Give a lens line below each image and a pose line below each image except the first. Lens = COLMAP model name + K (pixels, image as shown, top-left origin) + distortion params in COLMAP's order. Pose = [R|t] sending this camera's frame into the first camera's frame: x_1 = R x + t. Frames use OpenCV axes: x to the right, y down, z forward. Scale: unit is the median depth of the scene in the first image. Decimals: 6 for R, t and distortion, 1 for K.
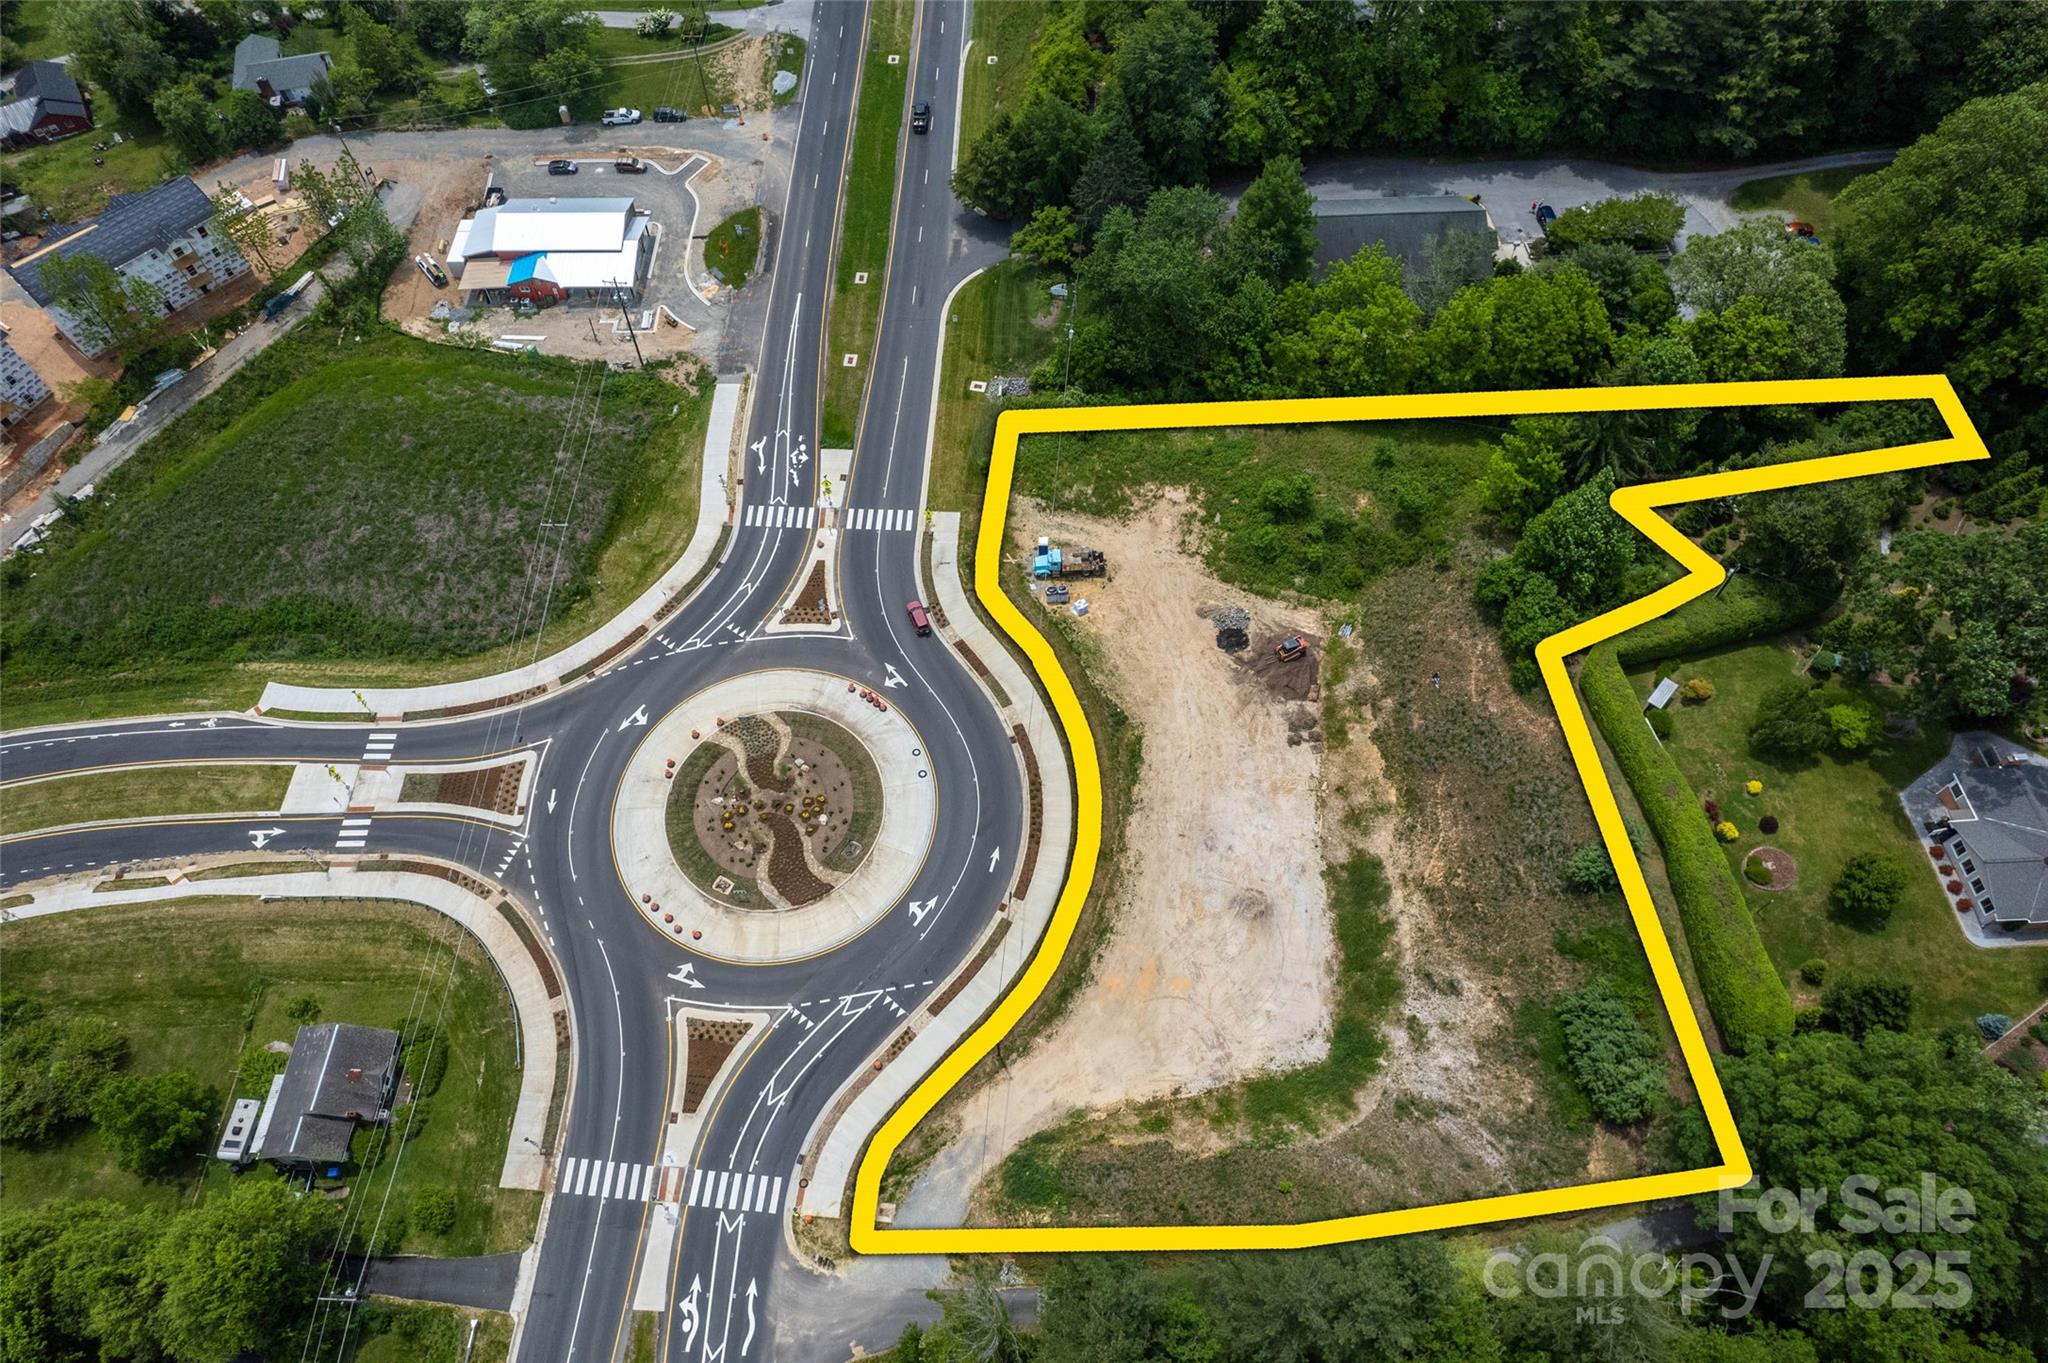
lens RADIAL K [[1308.5, 0, 1024.0], [0, 1308.5, 681.5], [0, 0, 1]] dist [-0.076557, 0.069983]
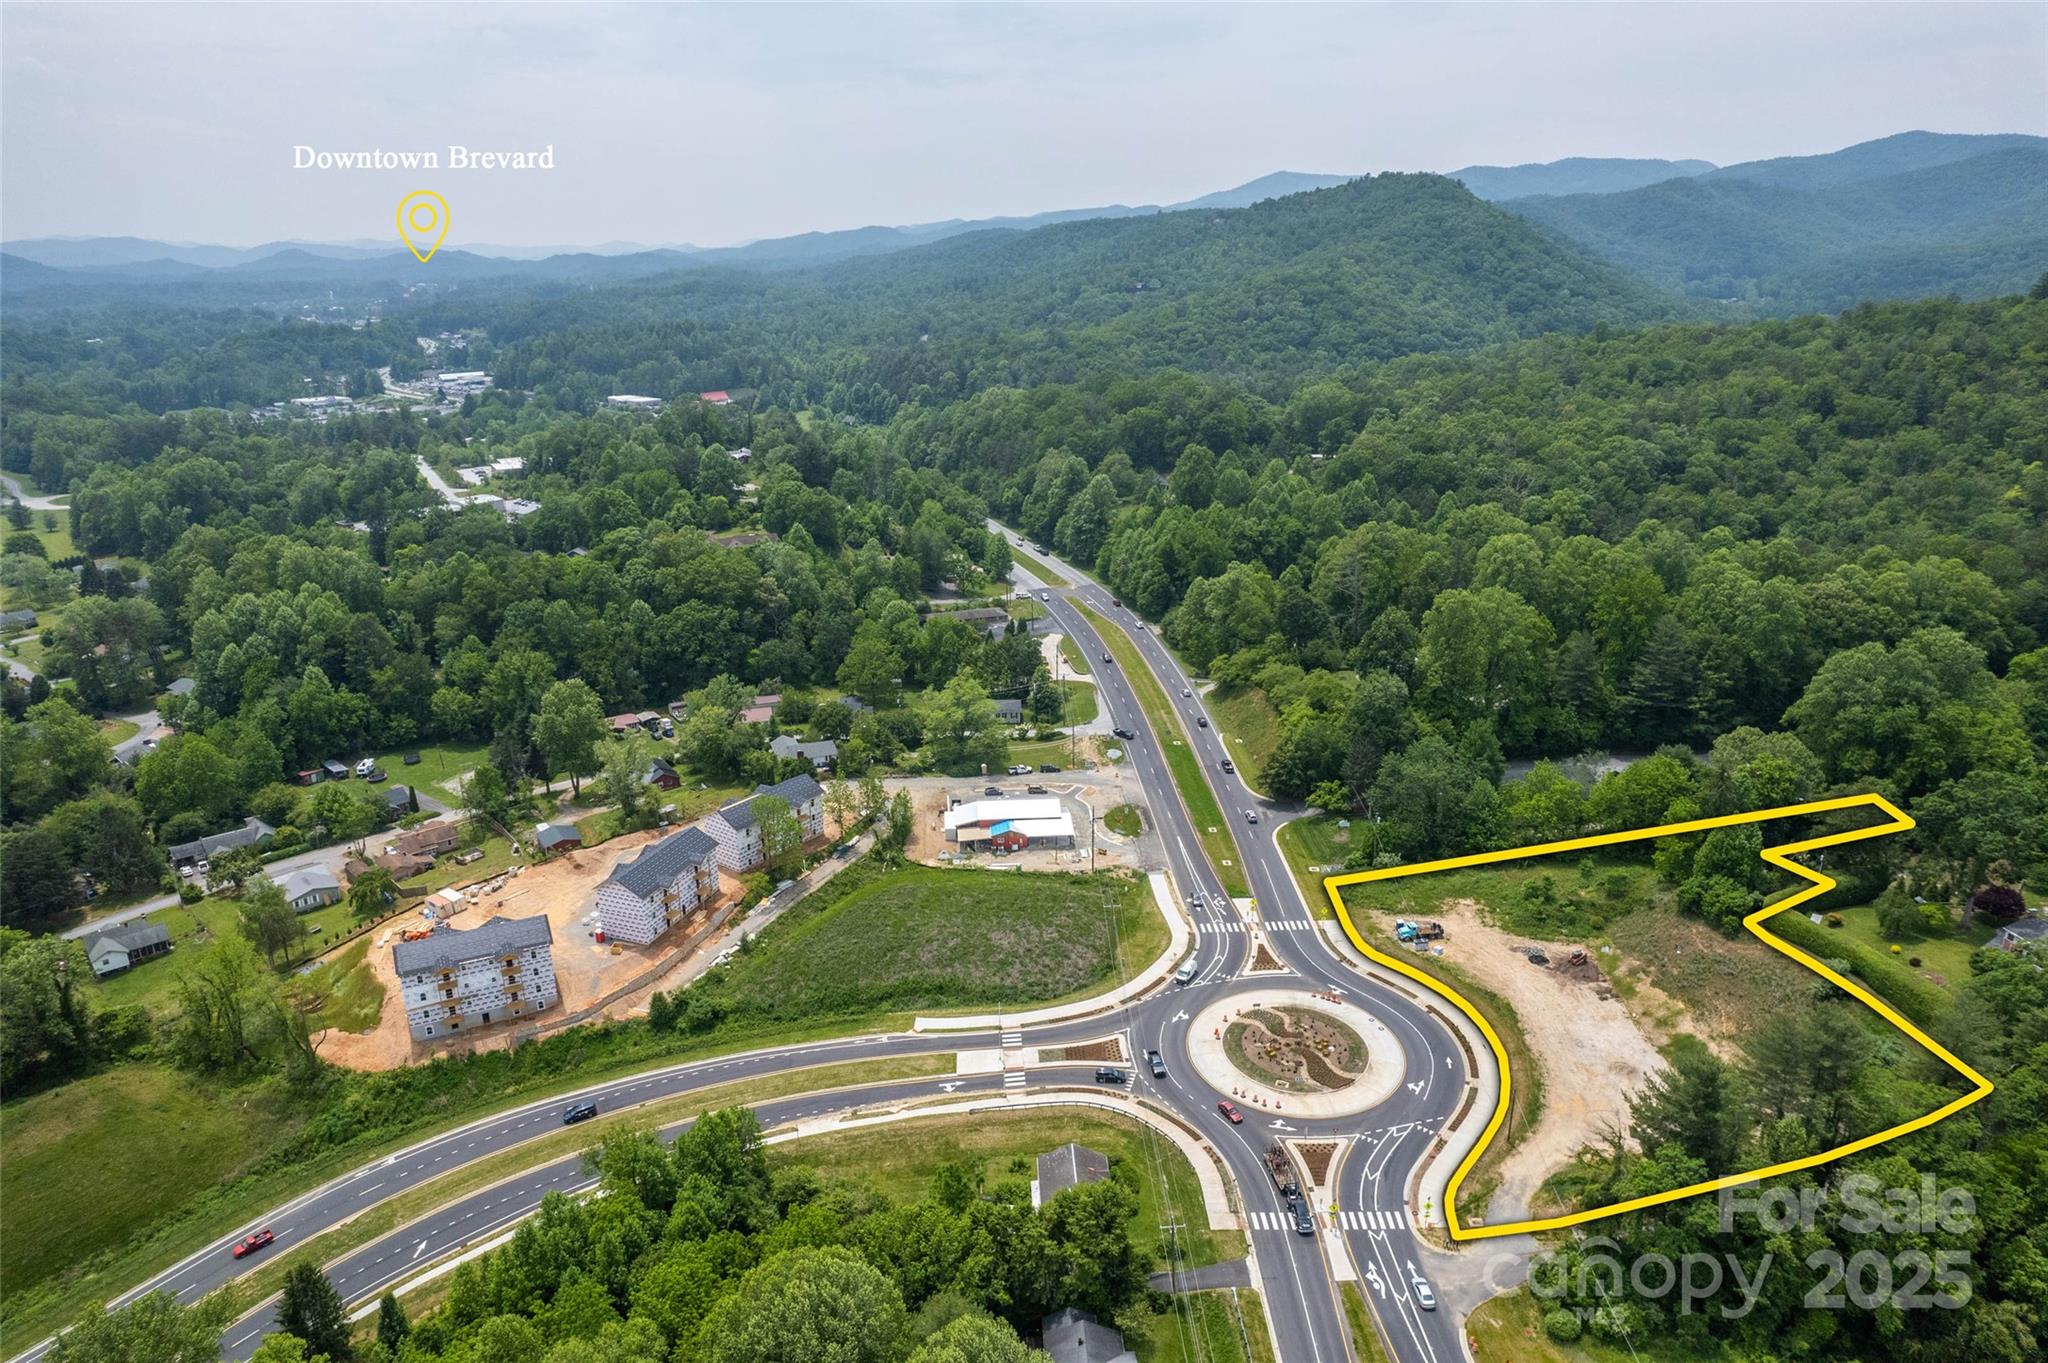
lens RADIAL K [[1288.1, 0, 1025.0], [0, 1288.1, 729.8], [0, 0, 1]] dist [-0.070177, 0.046530]
pose [[0.997110, -0.033605, 0.068130, -0.573944], [0.068194, 0.791142, -0.607818, 0.664003], [-0.033475, 0.610708, 0.791148, -0.378435]]
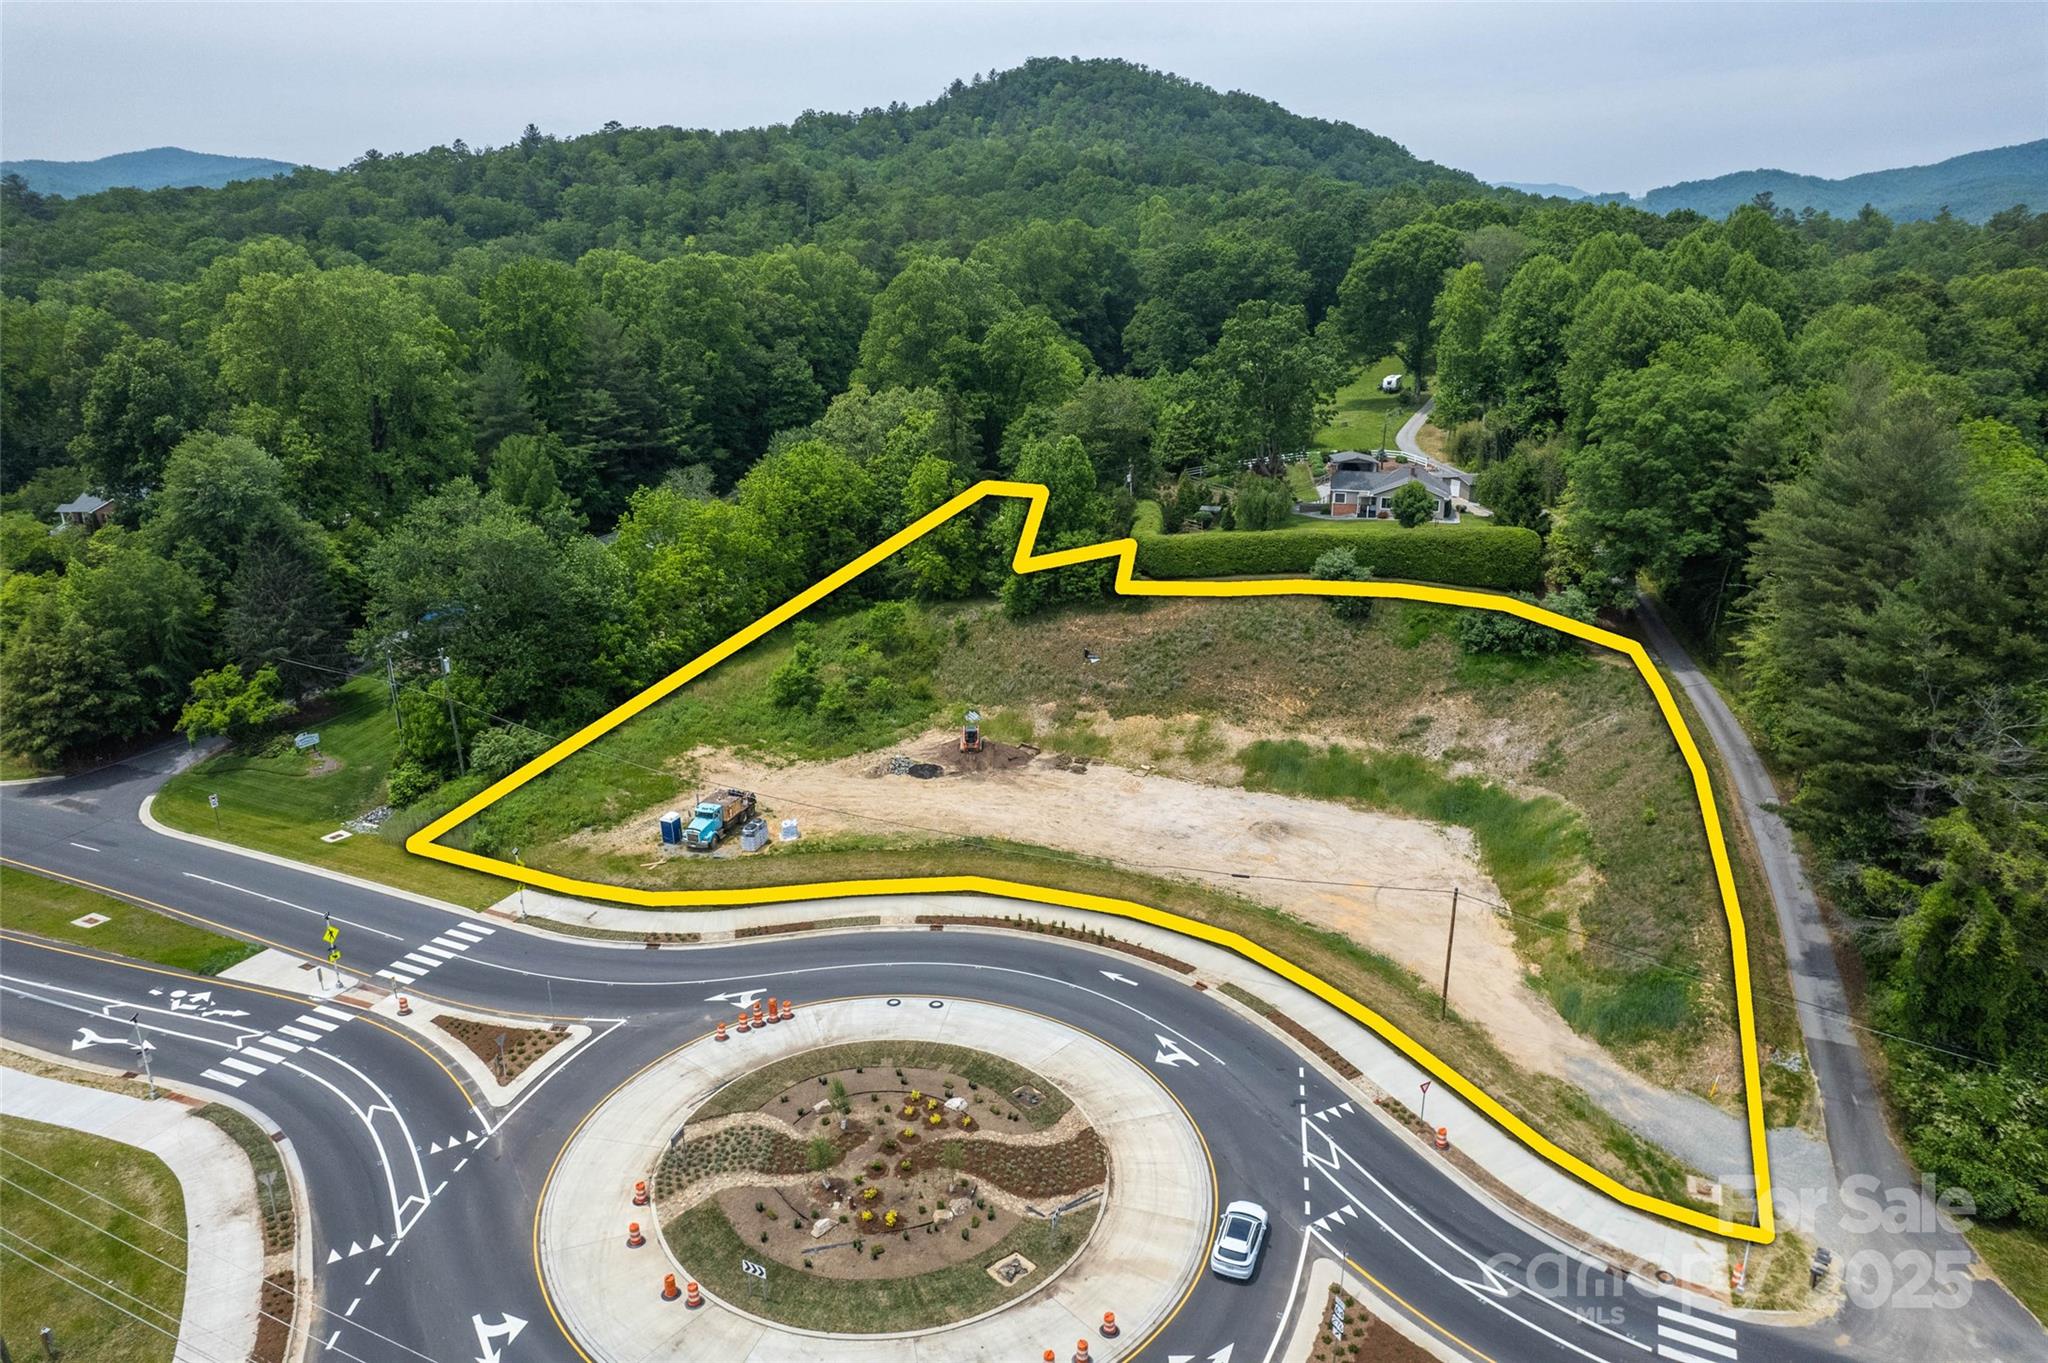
lens RADIAL K [[1308.5, 0, 1024.0], [0, 1308.5, 681.5], [0, 0, 1]] dist [-0.076557, 0.069983]
pose [[0.349792, -0.280095, 0.893976, -0.541370], [0.798157, 0.588729, -0.127843, 0.090339], [-0.490502, 0.758251, 0.429492, 0.604346]]
